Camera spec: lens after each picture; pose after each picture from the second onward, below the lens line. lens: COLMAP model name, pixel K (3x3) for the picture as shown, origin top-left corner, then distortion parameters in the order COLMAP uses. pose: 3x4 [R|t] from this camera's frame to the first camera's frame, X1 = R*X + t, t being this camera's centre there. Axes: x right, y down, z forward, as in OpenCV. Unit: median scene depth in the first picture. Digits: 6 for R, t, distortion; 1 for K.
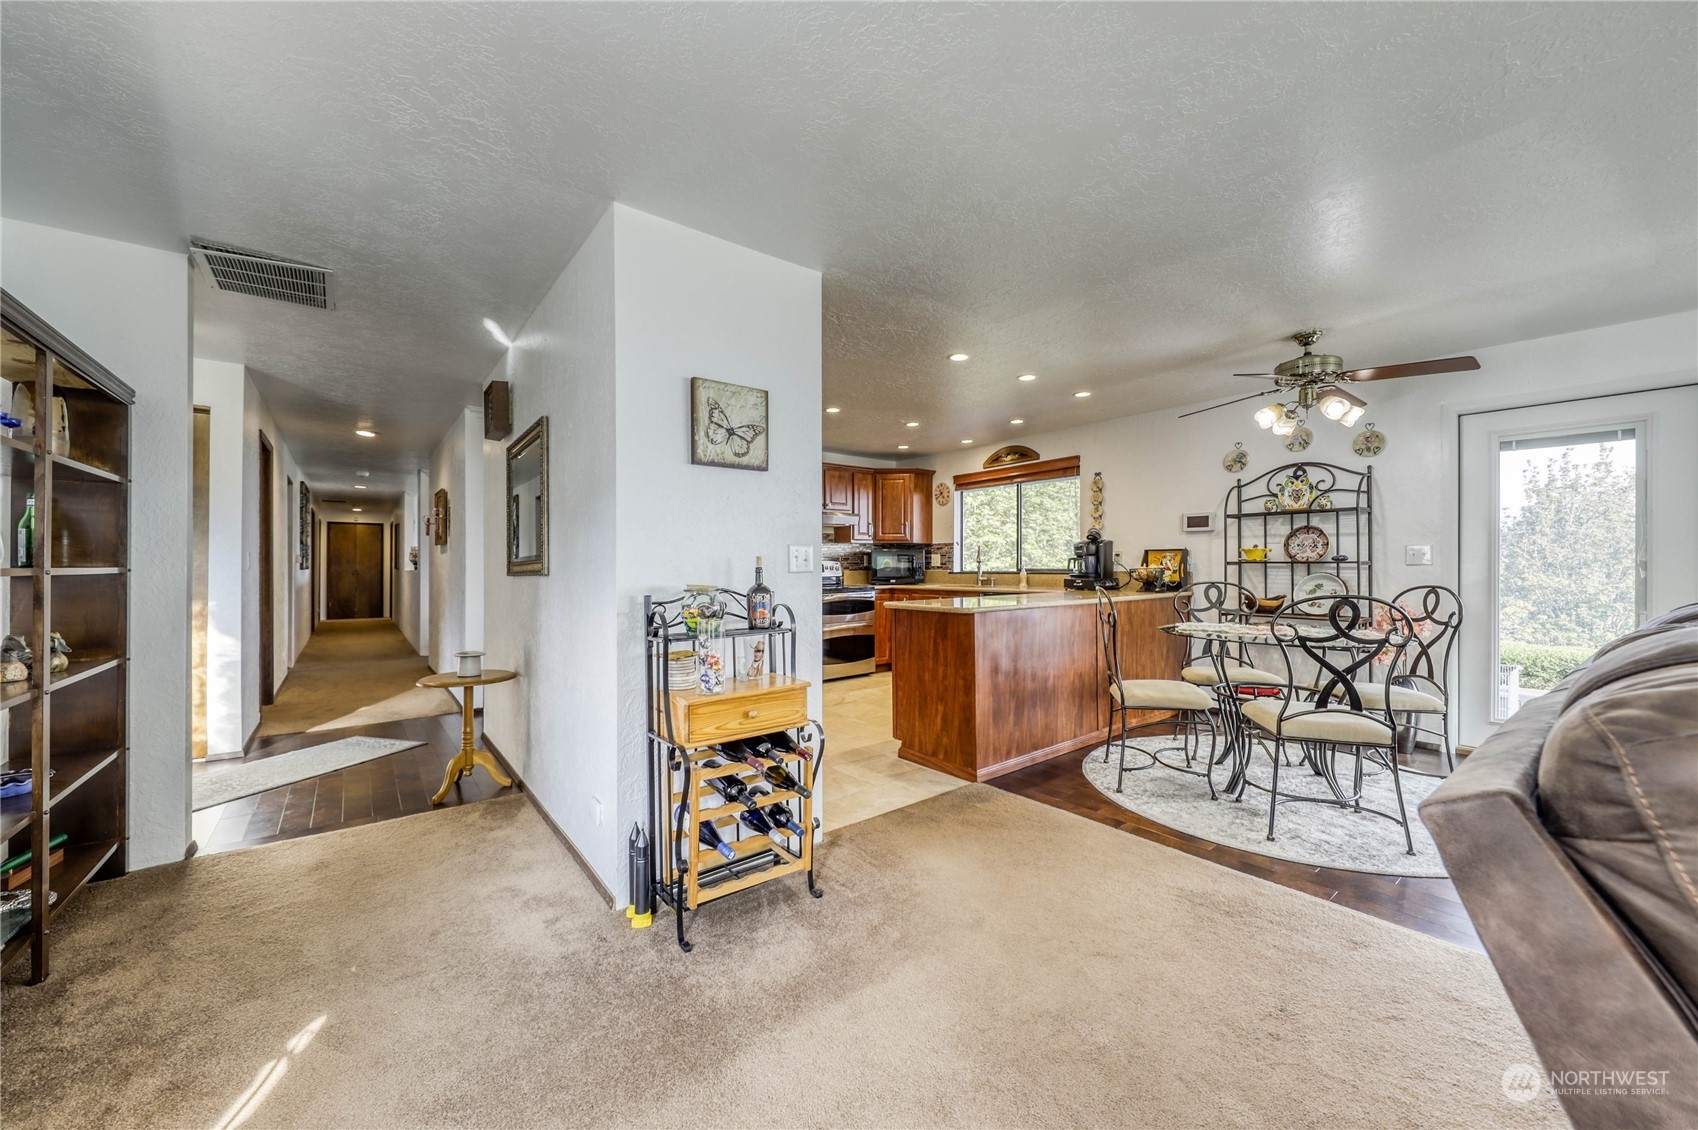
lens RADIAL K [[629.9, 0, 858.0], [0, 629.9, 564.7], [0, 0, 1]] dist [0.003438, -0.001660]
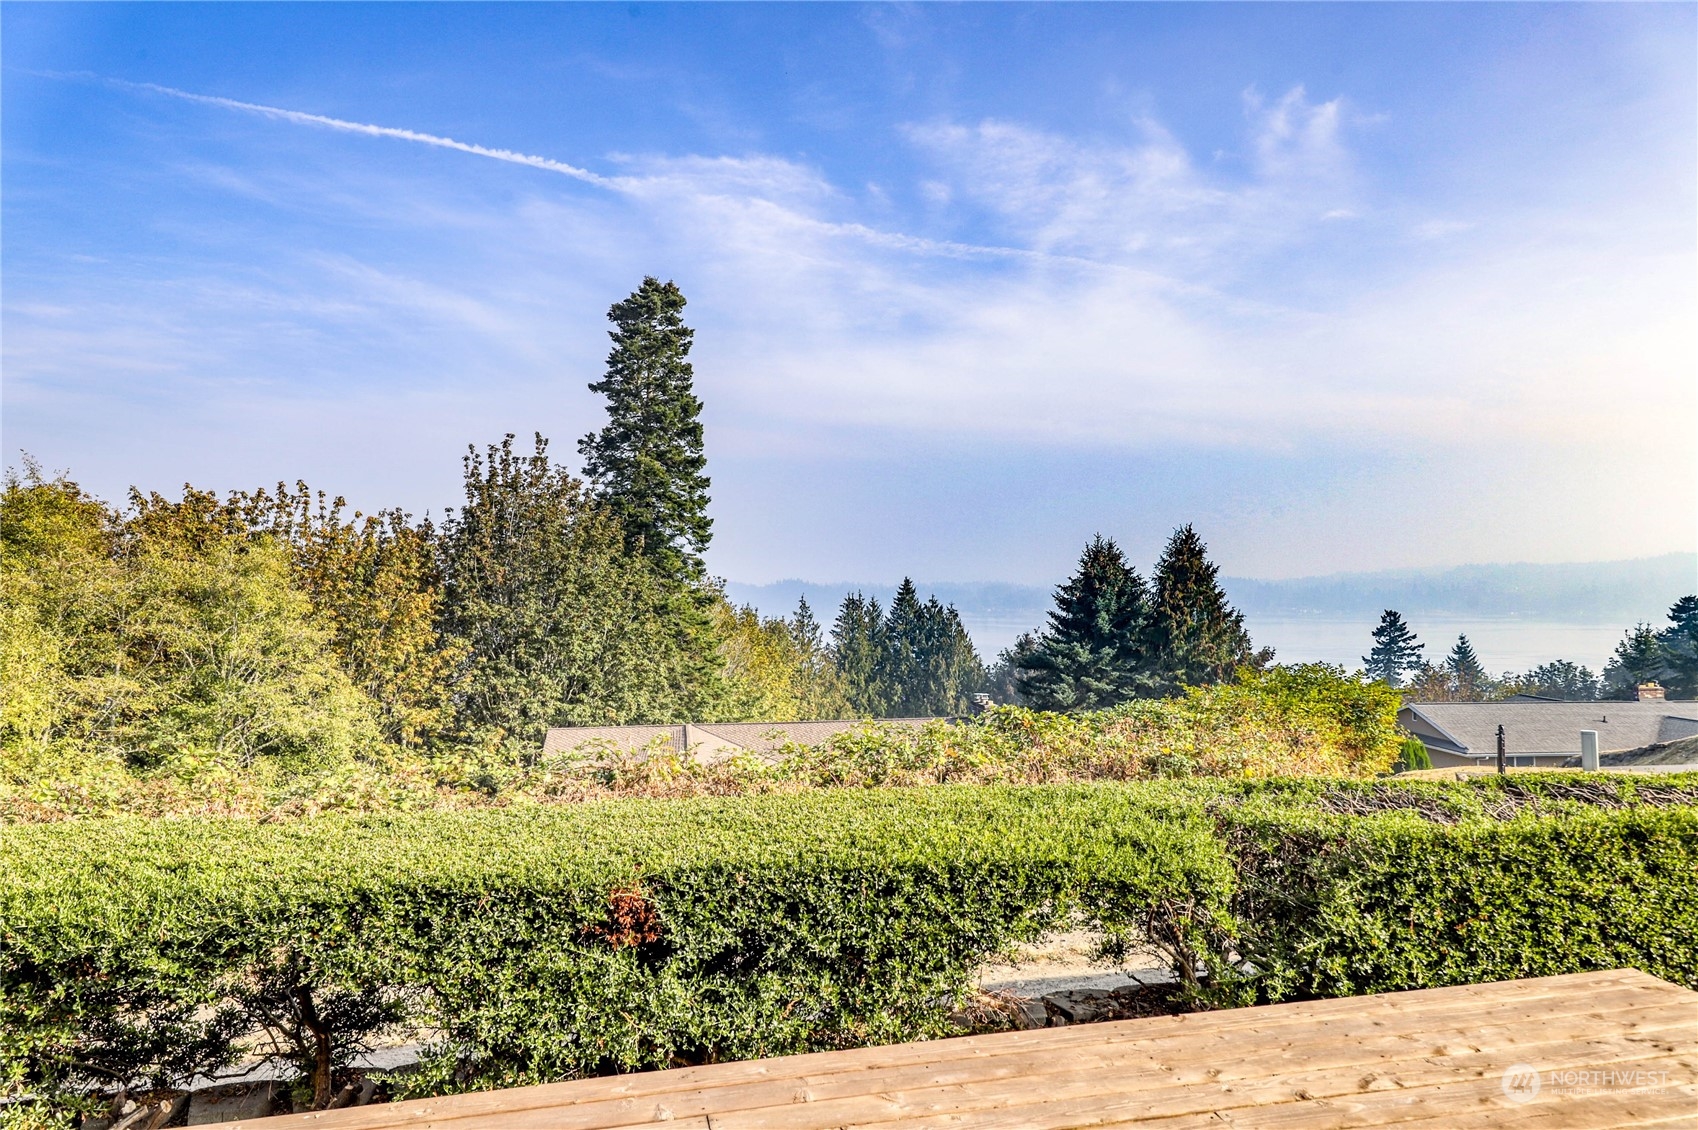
lens RADIAL K [[1081.2, 0, 840.1], [0, 1081.2, 580.3], [0, 0, 1]] dist [0.018368, 0.003071]
pose [[0.432657, 0.002171, 0.901556, 1.202929], [0.004324, 0.999981, -0.004483, -0.016233], [-0.901548, 0.005838, 0.432639, 0.751776]]
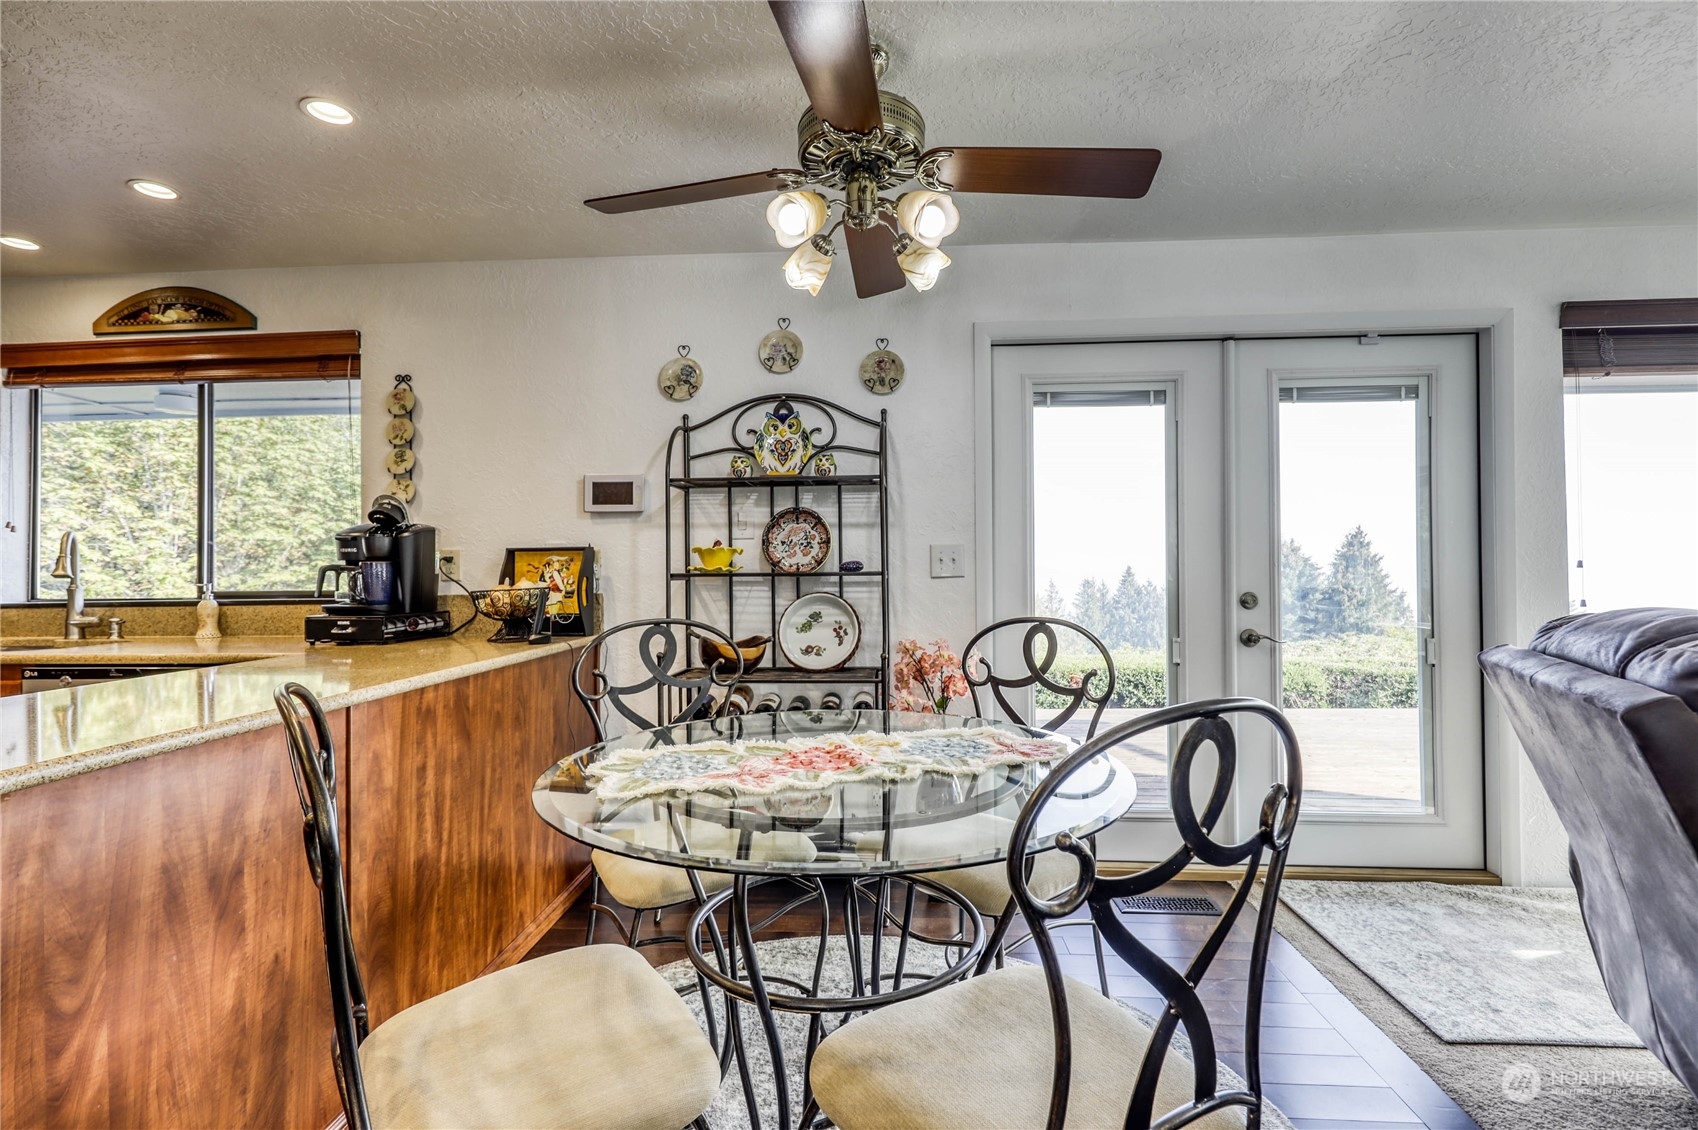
lens RADIAL K [[756.9, 0, 845.1], [0, 756.9, 562.6], [0, 0, 1]] dist [0.013966, -0.006897]
pose [[0.673194, 0.004625, 0.739452, 0.236608], [0.007596, 0.999884, -0.013170, -0.004256], [-0.739427, 0.014482, 0.673081, 0.495887]]
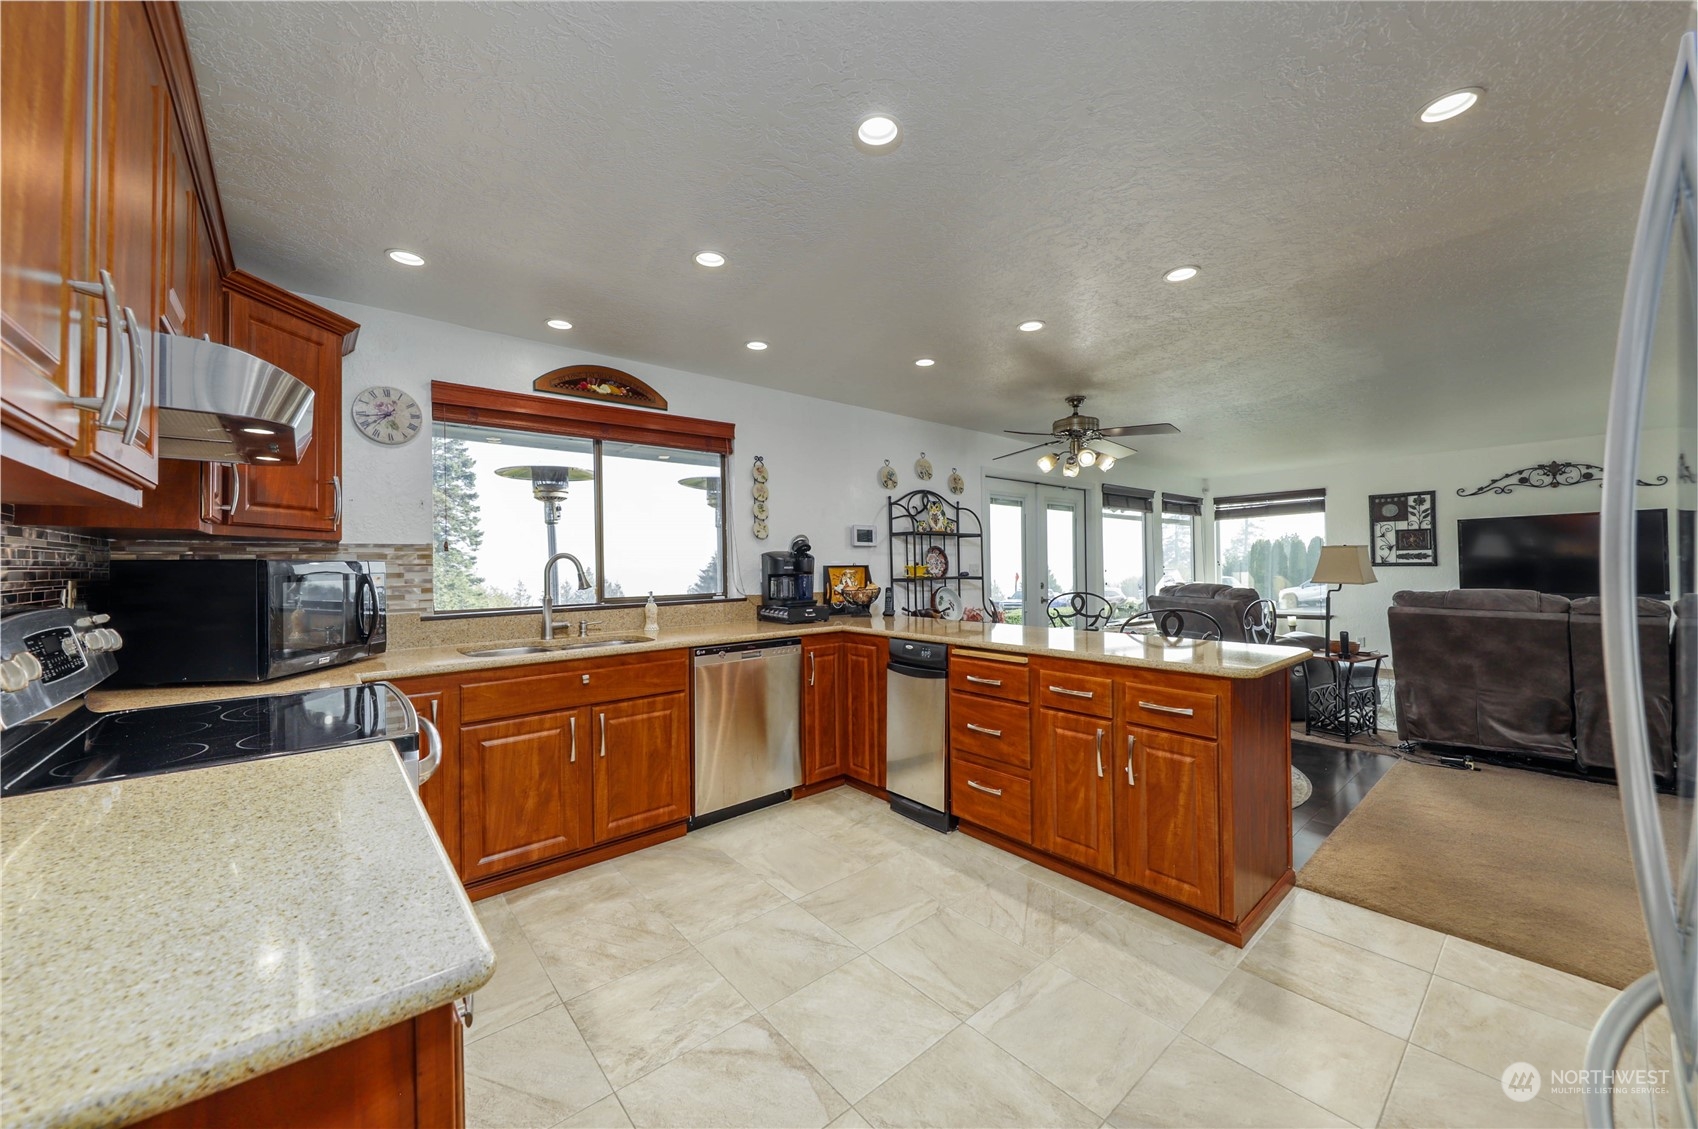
lens RADIAL K [[629.9, 0, 842.3], [0, 629.9, 560.9], [0, 0, 1]] dist [0.003438, -0.001660]
pose [[-0.027394, 0.010293, 0.999572, -0.407053], [0.013675, 0.999857, -0.009921, -0.024503], [-0.999531, 0.013397, -0.027531, 1.136725]]
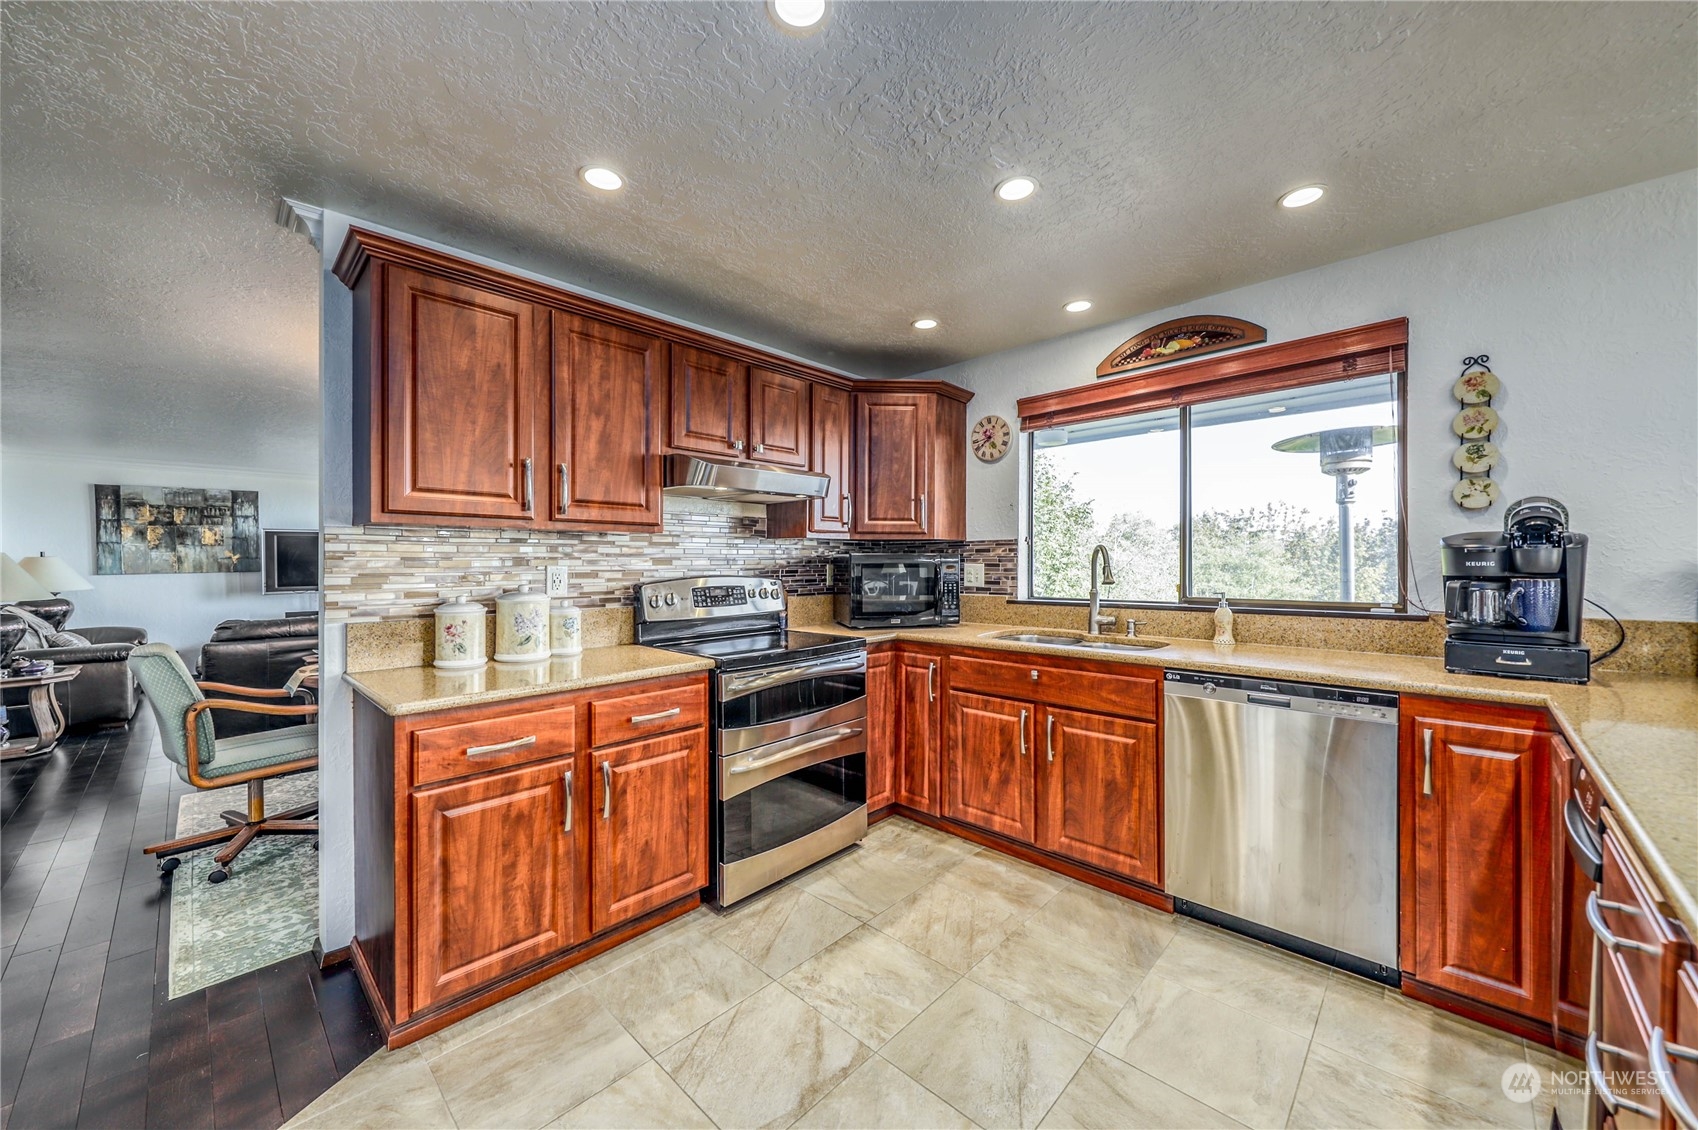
lens RADIAL K [[629.9, 0, 847.2], [0, 629.9, 564.5], [0, 0, 1]] dist [0.003438, -0.001660]
pose [[0.992309, 0.000324, 0.123783, -0.056275], [-0.000676, 0.999996, 0.002796, -0.025389], [-0.123781, -0.002858, 0.992305, 0.817085]]
